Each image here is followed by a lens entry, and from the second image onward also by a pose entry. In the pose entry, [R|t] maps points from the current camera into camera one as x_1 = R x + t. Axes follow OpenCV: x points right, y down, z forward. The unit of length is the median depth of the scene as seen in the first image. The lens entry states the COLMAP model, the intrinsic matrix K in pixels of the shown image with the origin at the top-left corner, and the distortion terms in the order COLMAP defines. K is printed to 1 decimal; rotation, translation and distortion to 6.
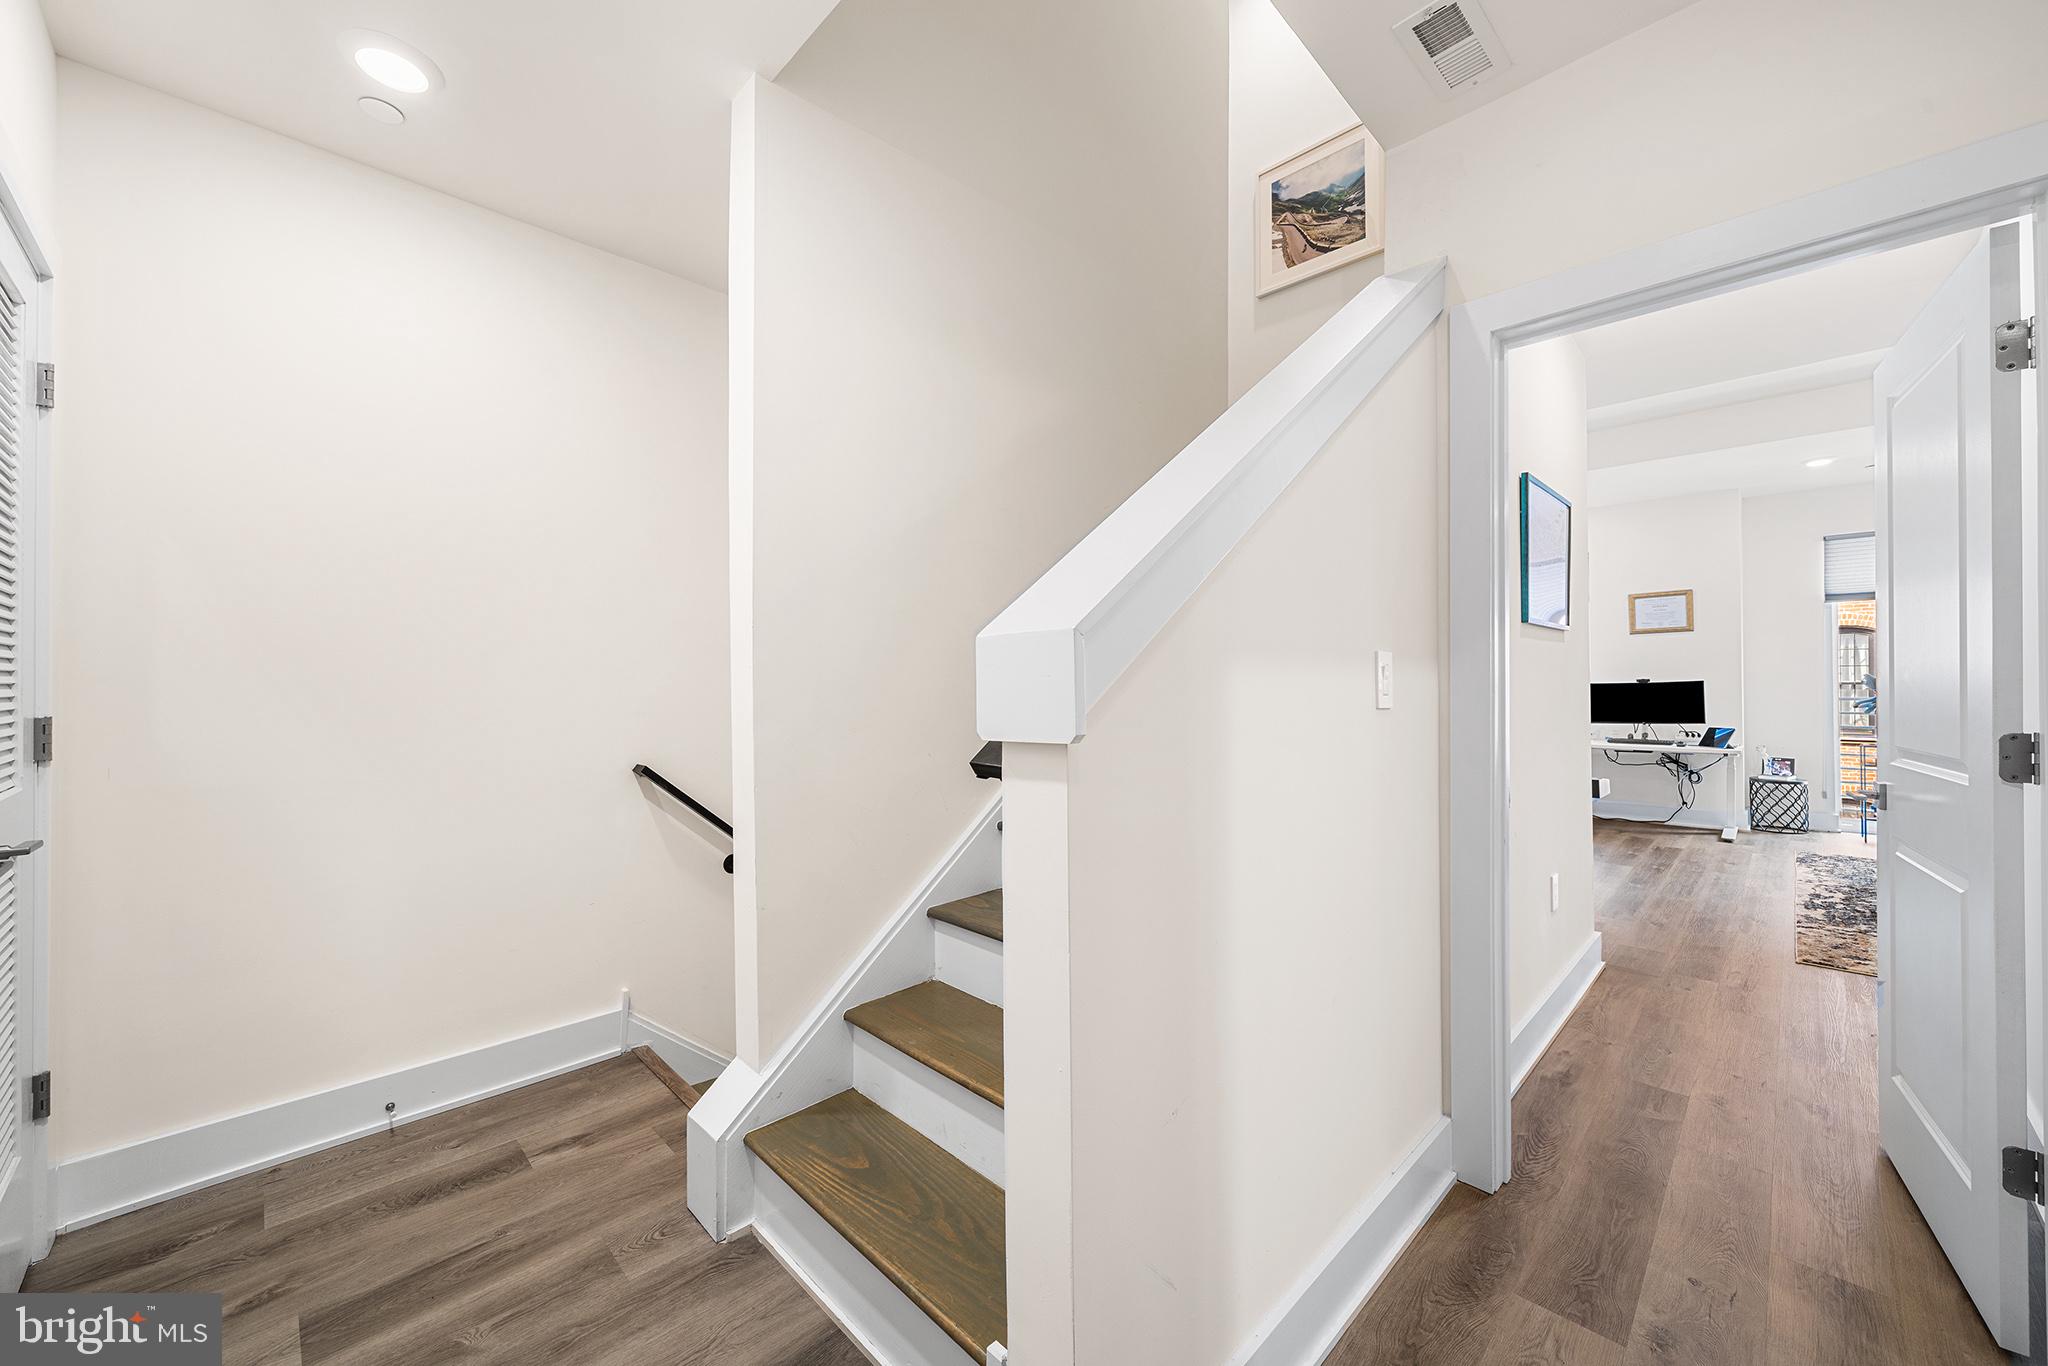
lens RADIAL K [[759.4, 0, 1025.2], [0, 759.4, 687.8], [0, 0, 1]] dist [-0.002598, -0.000243]
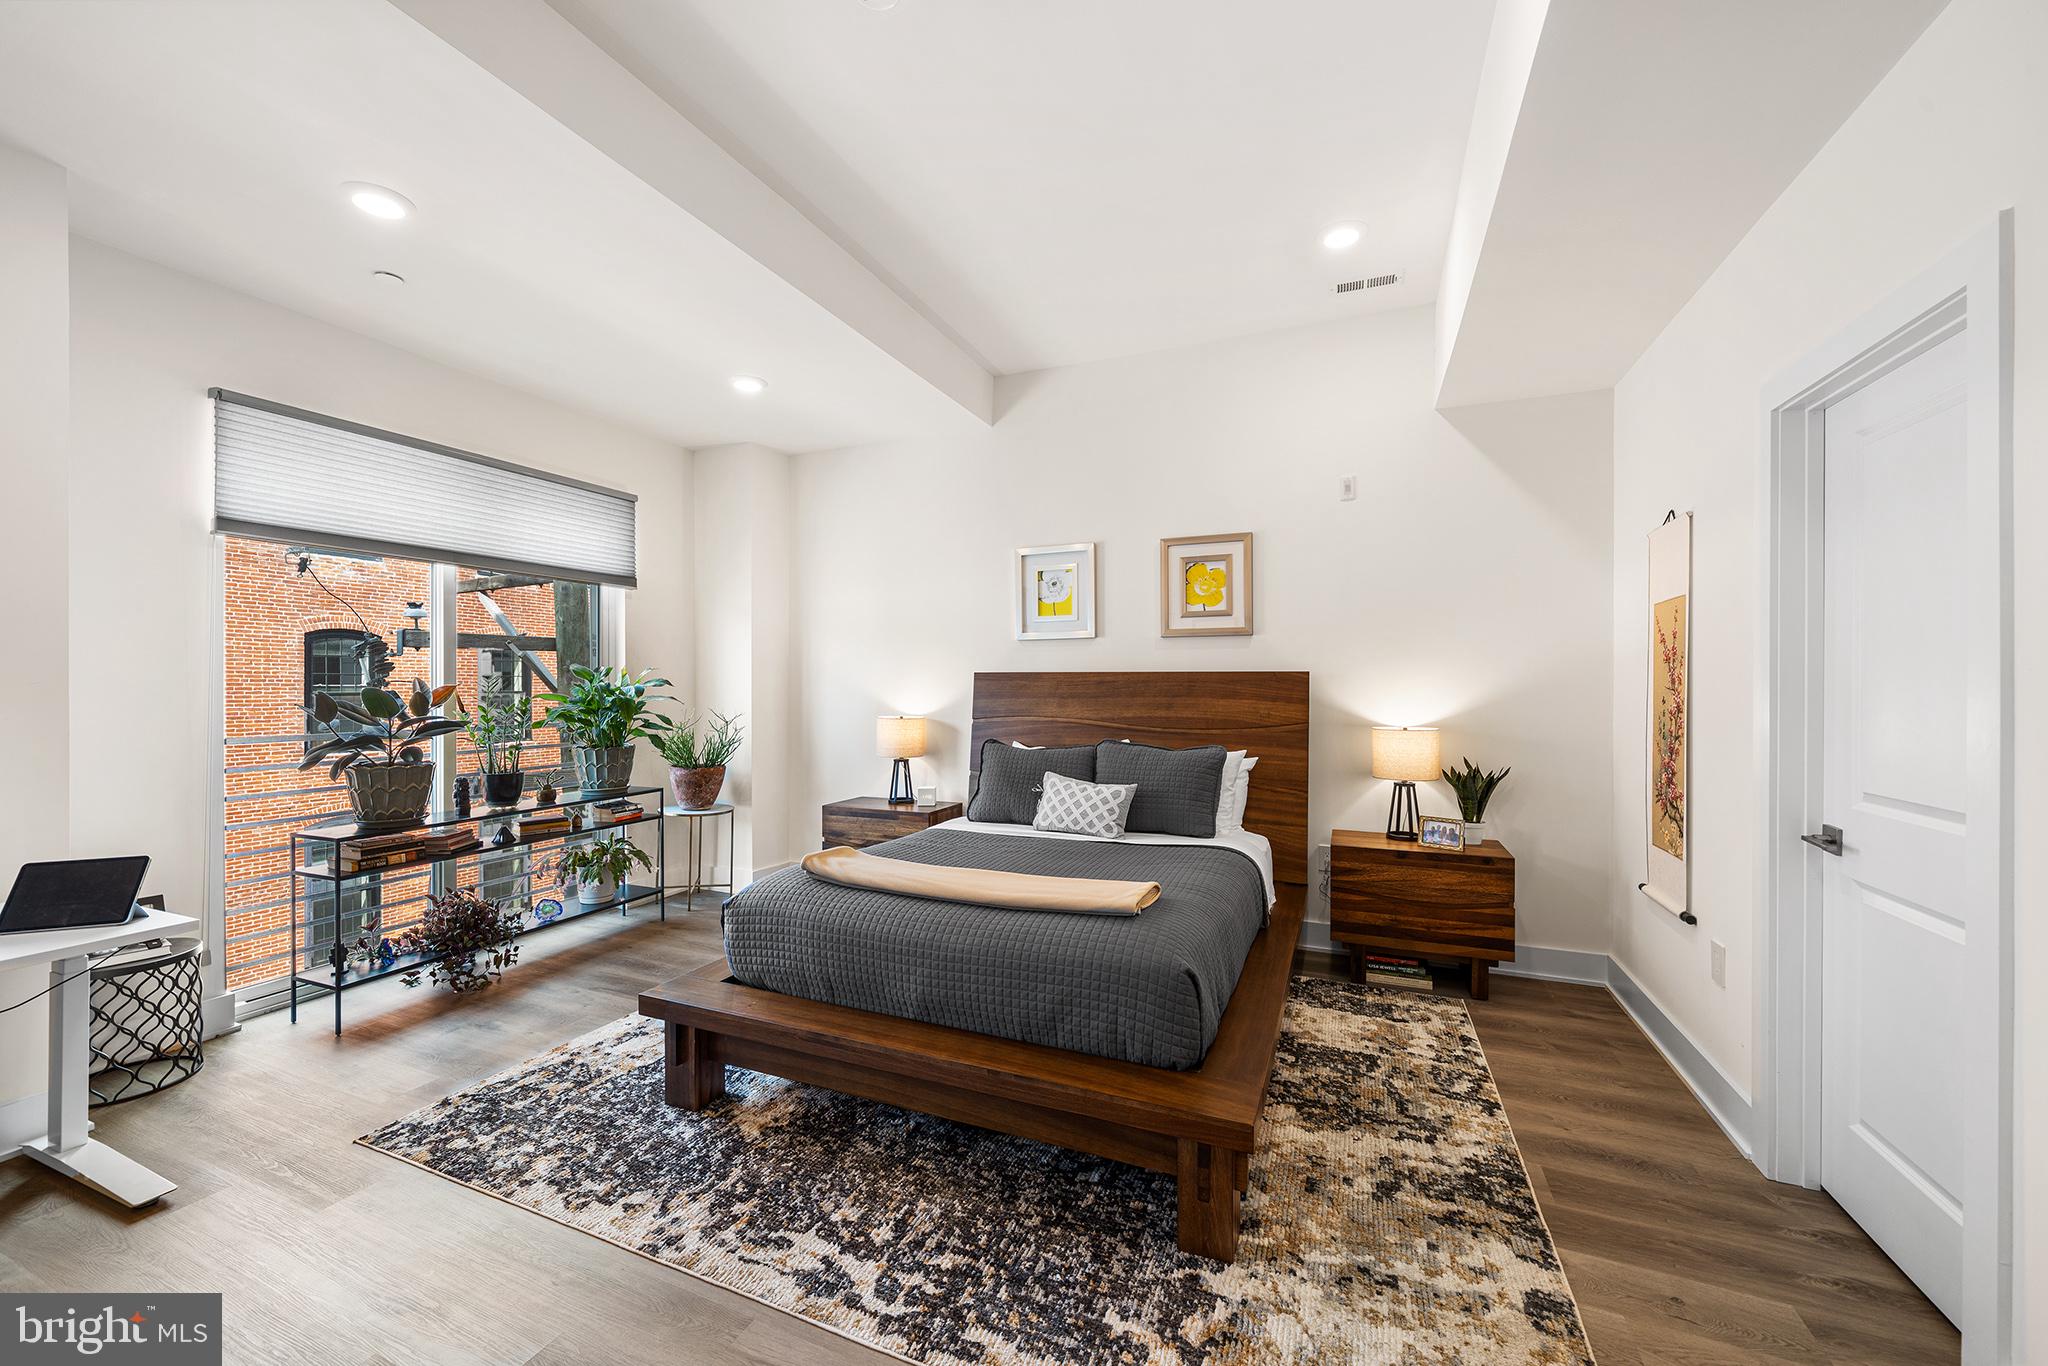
lens RADIAL K [[782.4, 0, 1026.7], [0, 782.4, 679.7], [0, 0, 1]] dist [-0.000478, 0.000077]
pose [[-0.383858, 0.017048, 0.923235, 0.427450], [0.007883, 0.999854, -0.015185, -0.015537], [-0.923358, 0.001449, -0.383937, 0.707183]]
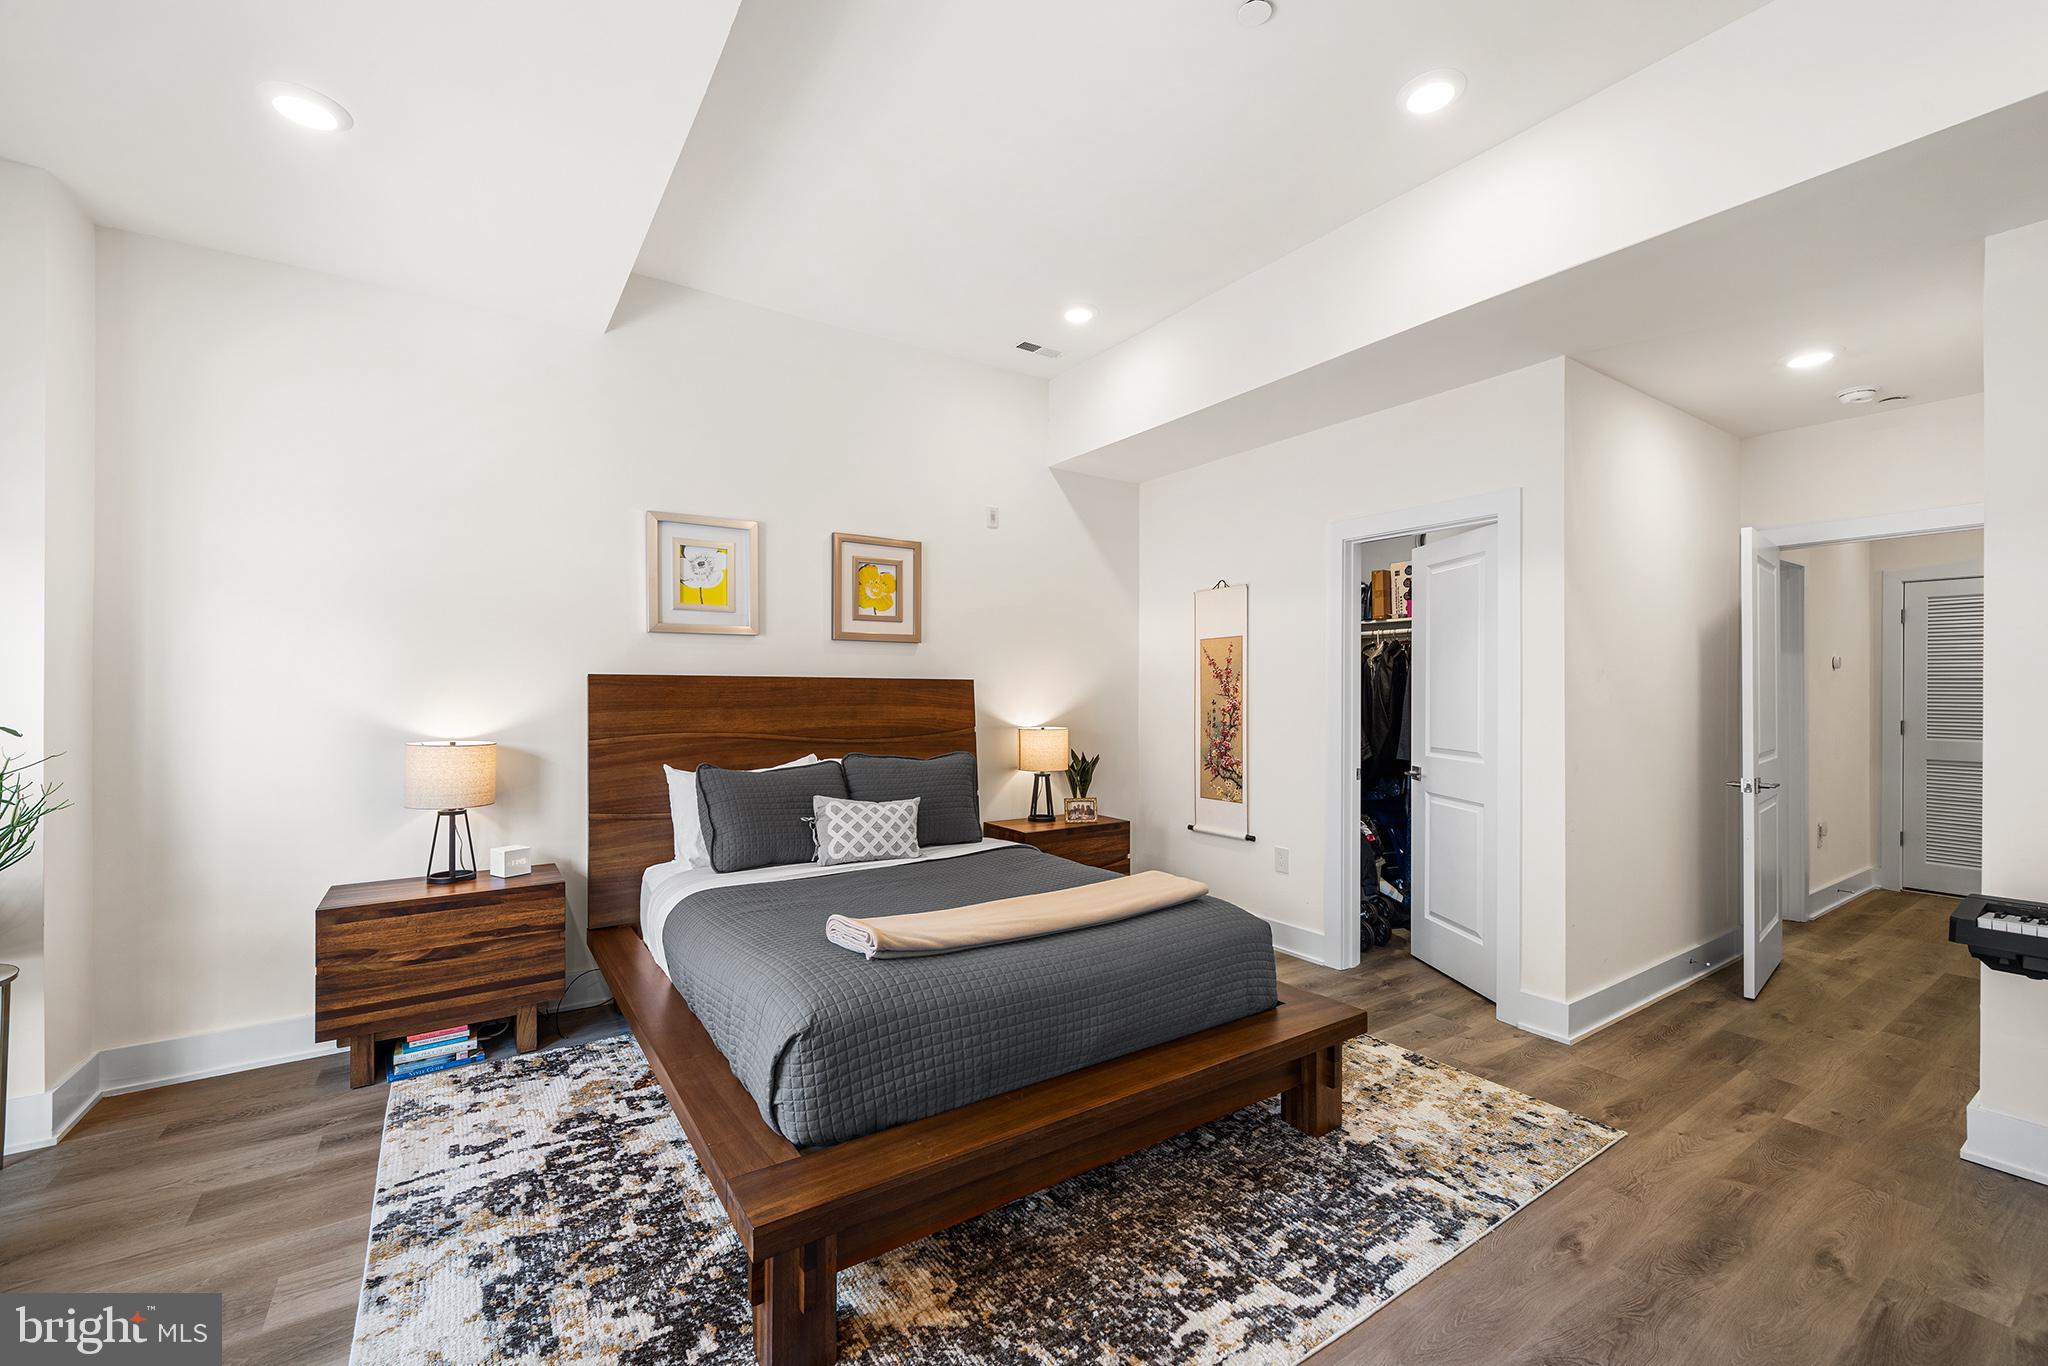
lens RADIAL K [[825.1, 0, 1024.1], [0, 825.1, 683.6], [0, 0, 1]] dist [-0.001280, -0.000644]
pose [[-0.982185, 0.010452, 0.187626, 0.726655], [0.009425, 0.999935, -0.006363, -0.021084], [-0.187681, -0.004481, -0.982220, 0.944203]]
